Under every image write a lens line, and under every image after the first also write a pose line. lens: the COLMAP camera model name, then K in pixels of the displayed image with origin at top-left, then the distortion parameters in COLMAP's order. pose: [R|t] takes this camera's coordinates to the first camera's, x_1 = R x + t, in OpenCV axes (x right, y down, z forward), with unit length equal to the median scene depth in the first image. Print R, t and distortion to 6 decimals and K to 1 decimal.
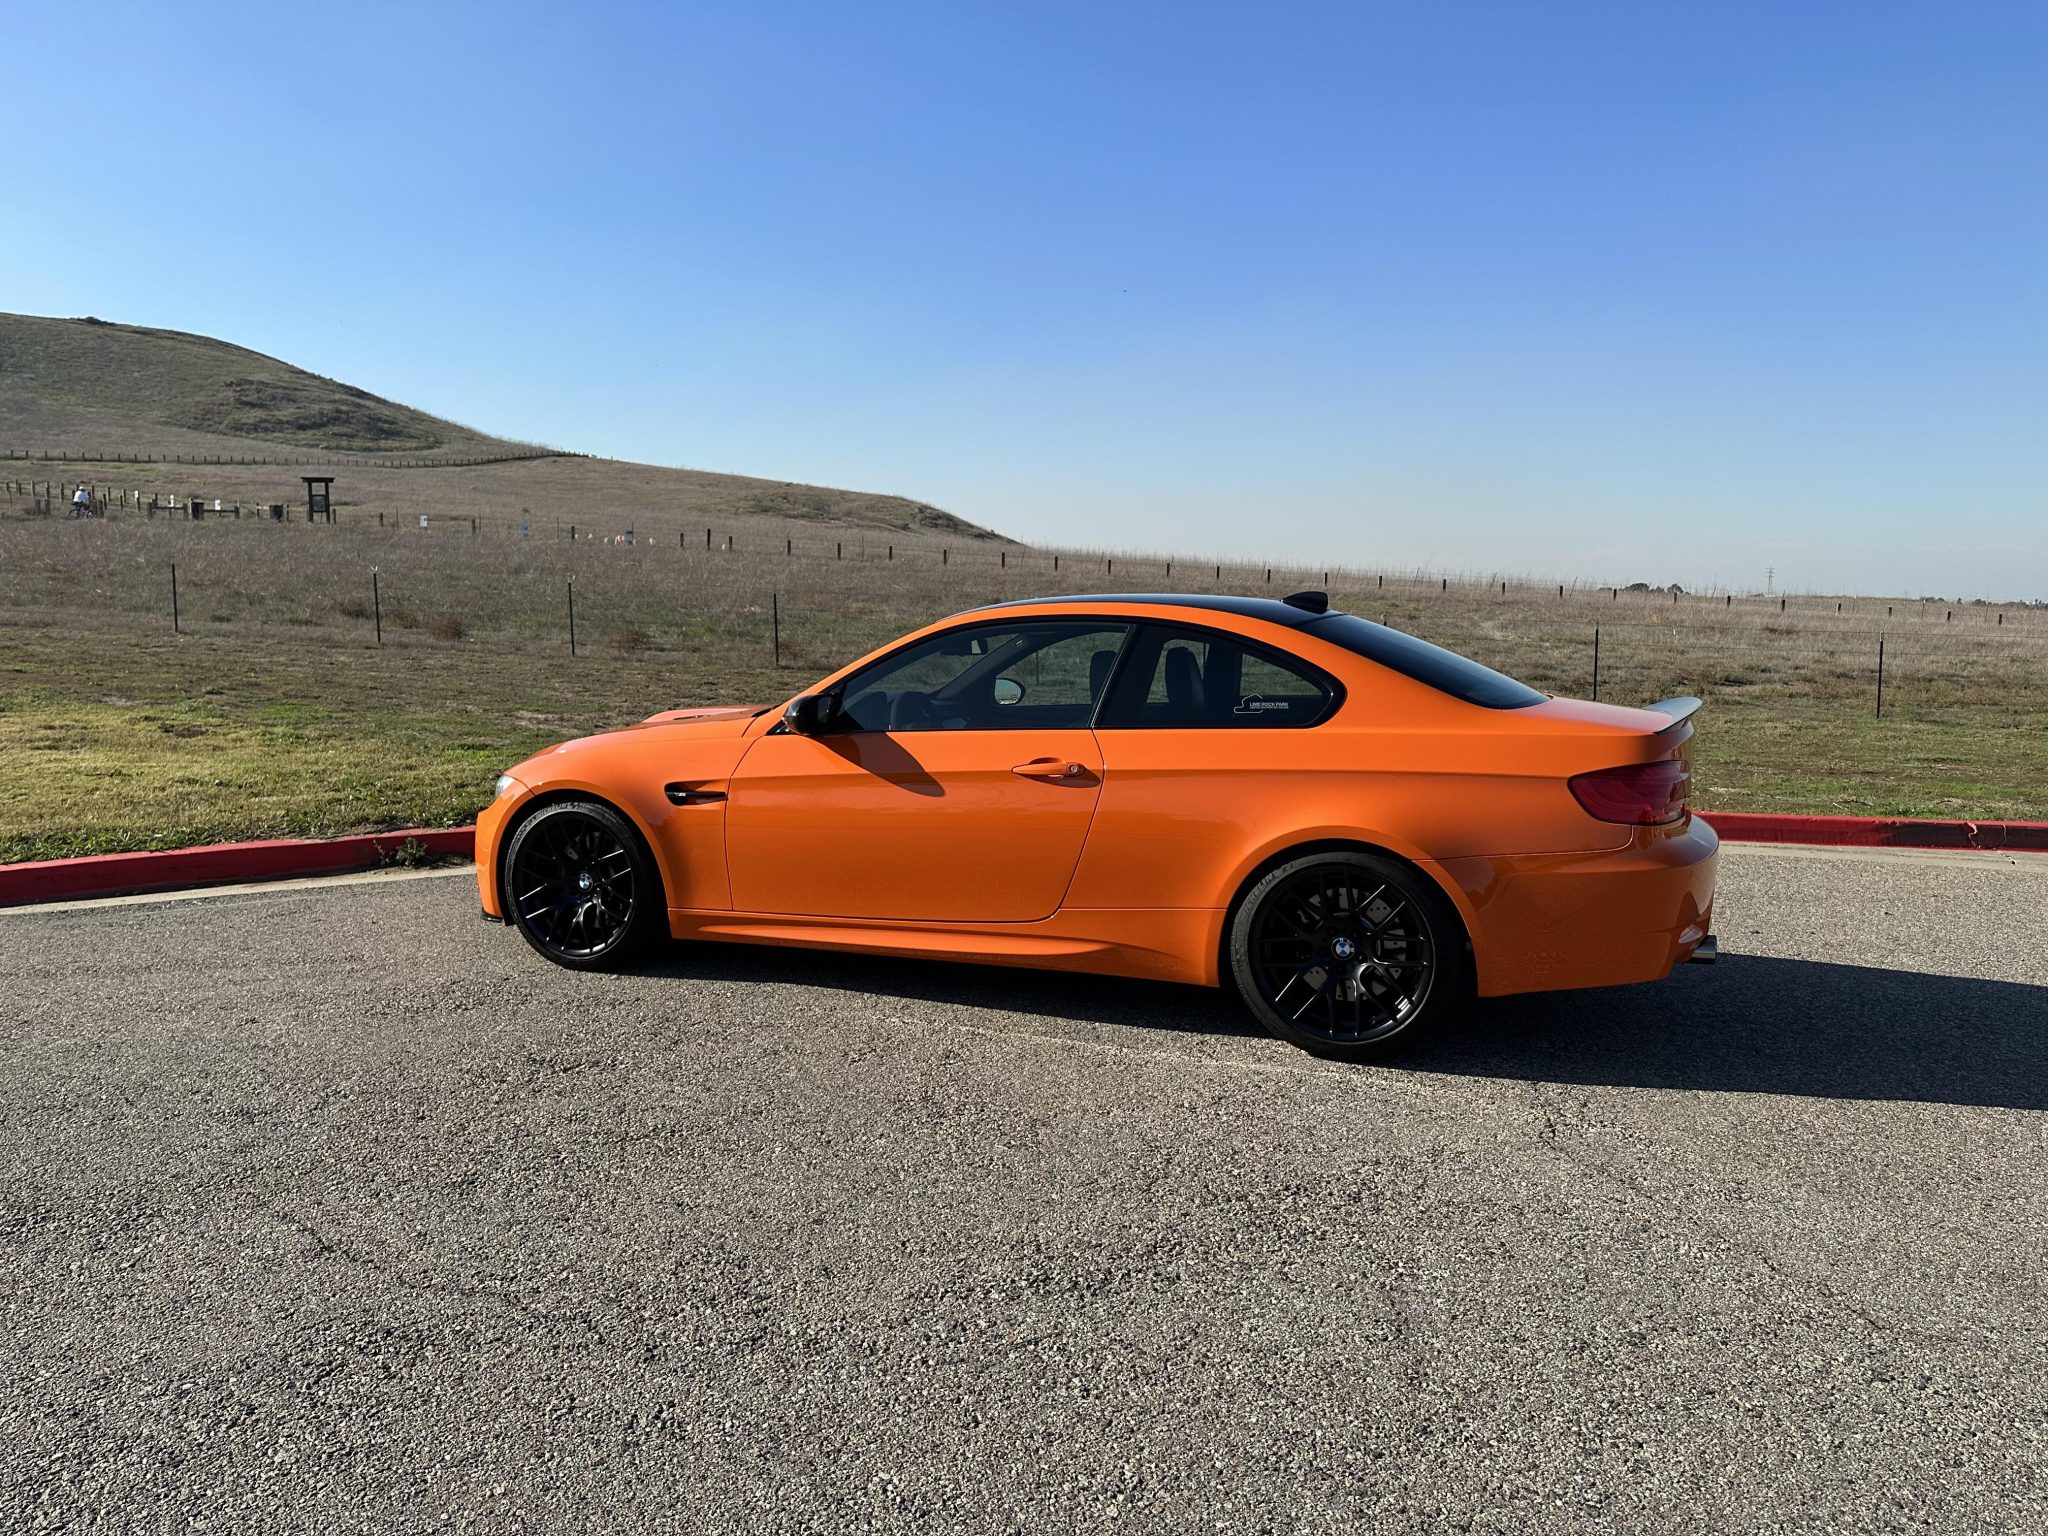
lens RADIAL K [[1427.2, 0, 1048.7], [0, 1427.2, 810.1], [0, 0, 1]] dist [0.040528, -0.078705]
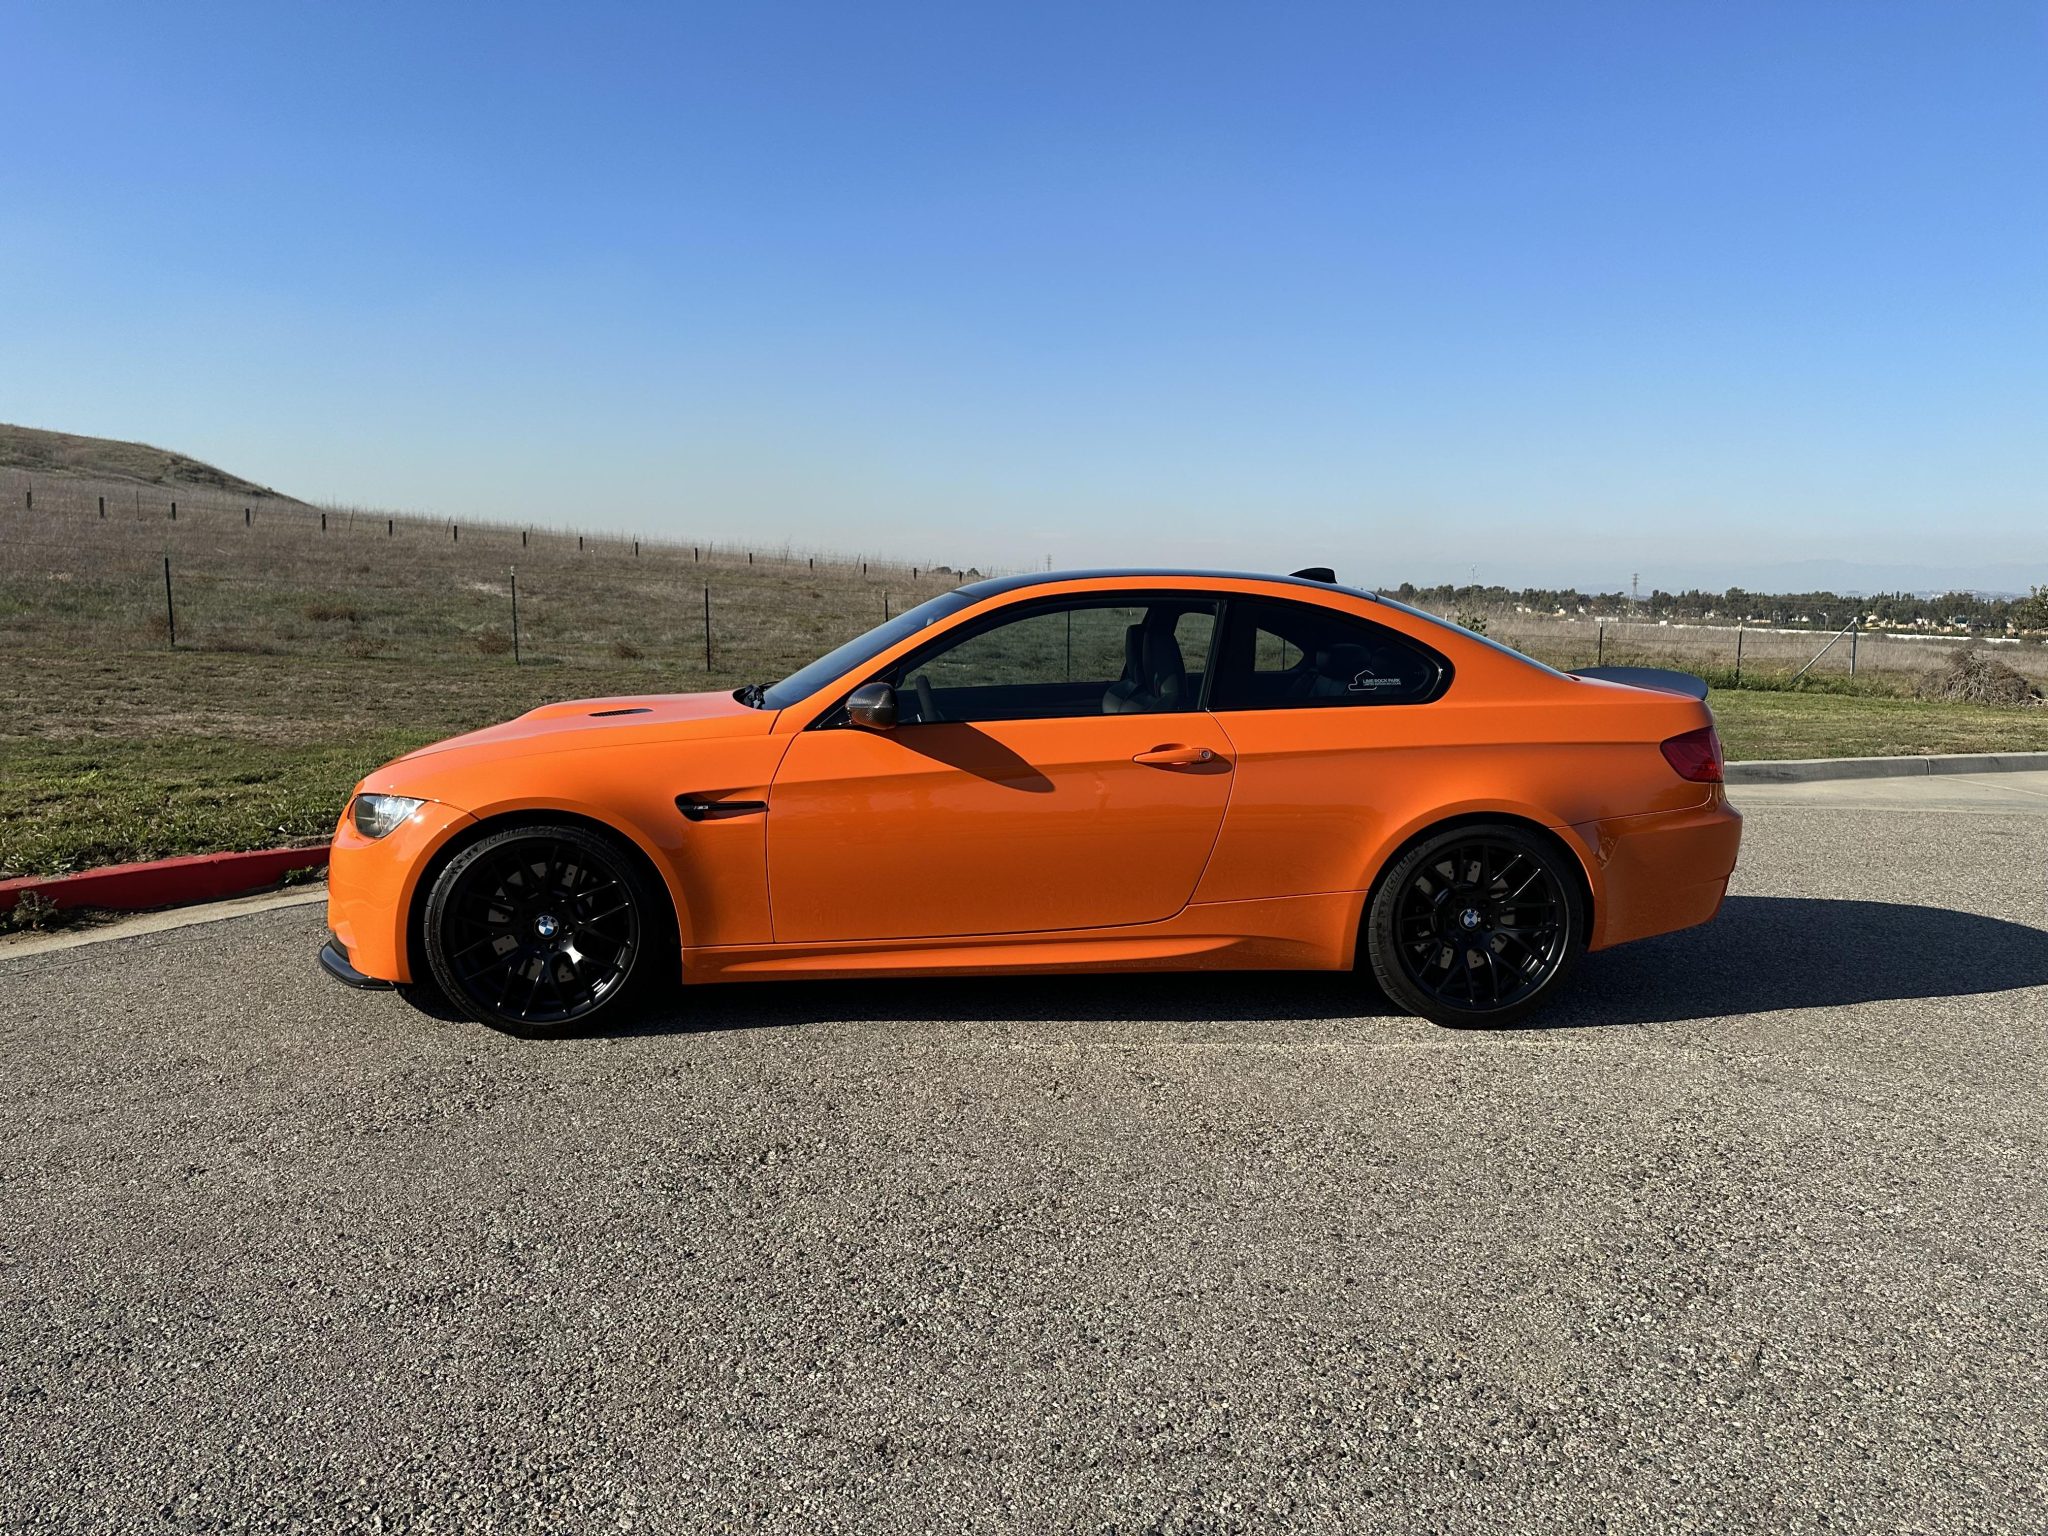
lens RADIAL K [[1452.5, 0, 1038.1], [0, 1452.5, 792.2], [0, 0, 1]] dist [-0.001605, -0.007511]
pose [[0.900917, -0.054588, 0.430545, -0.261440], [0.052751, 0.998476, 0.016214, -0.013627], [-0.430774, 0.008104, 0.902424, 0.100402]]
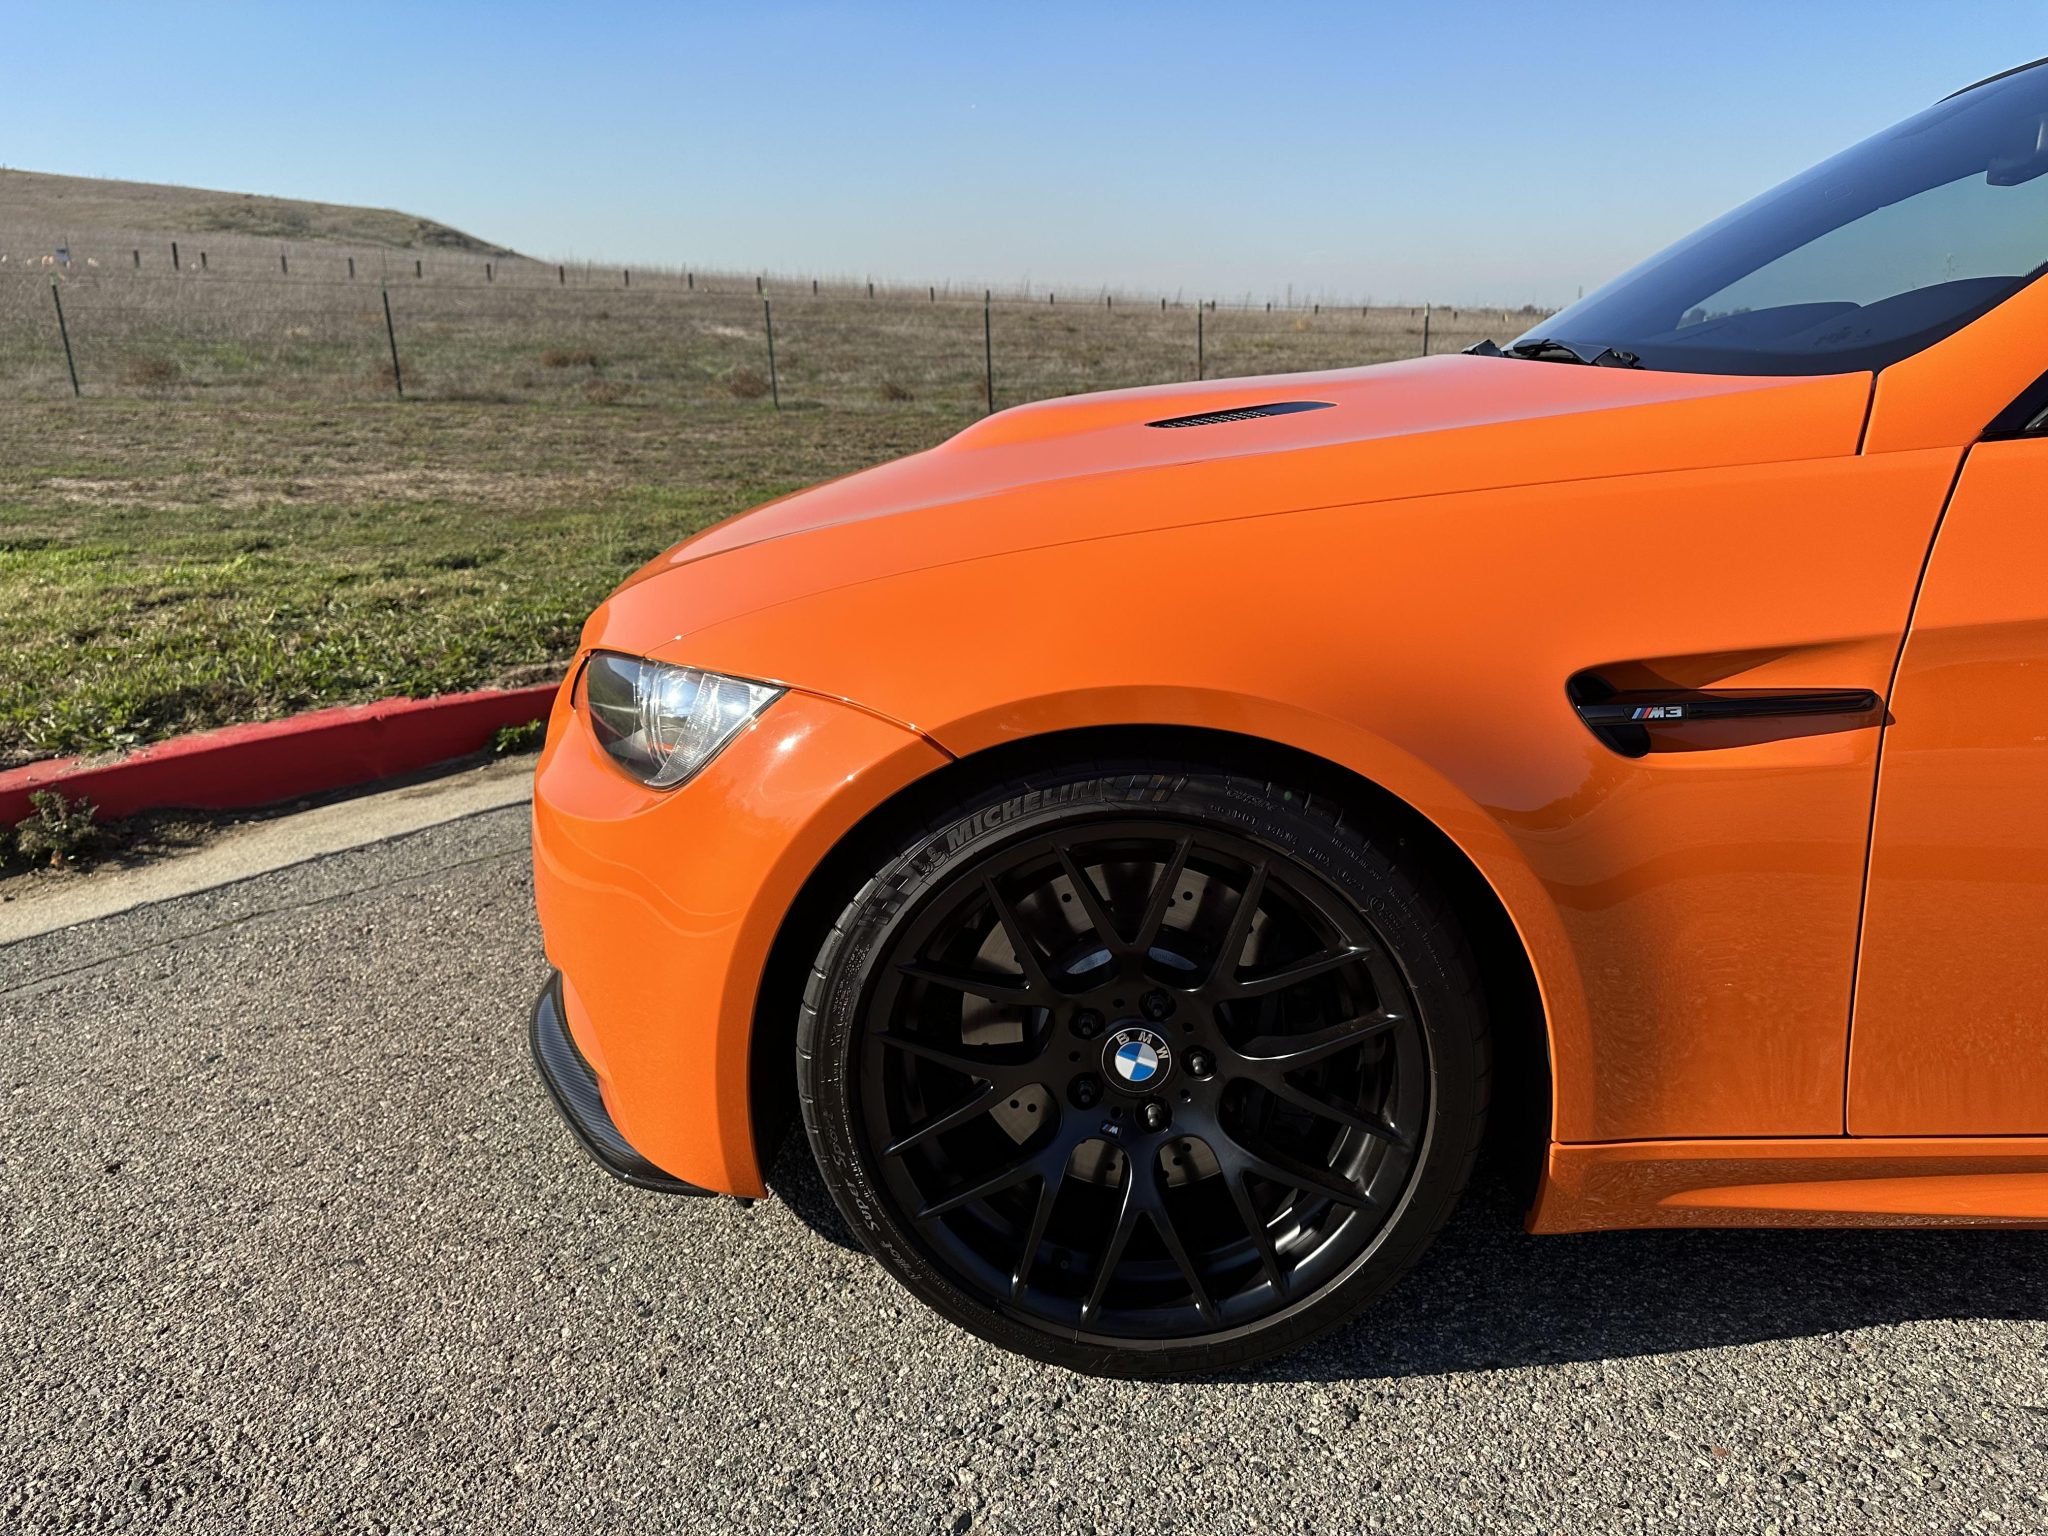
lens RADIAL K [[1436.0, 0, 1024.0], [0, 1436.0, 768.0], [0, 0, 1]] dist [0.065970, -0.074865]
pose [[0.958190, -0.113001, 0.262874, -0.254179], [0.072201, 0.984471, 0.160015, -0.028952], [-0.276873, -0.134345, 0.951469, 0.473691]]
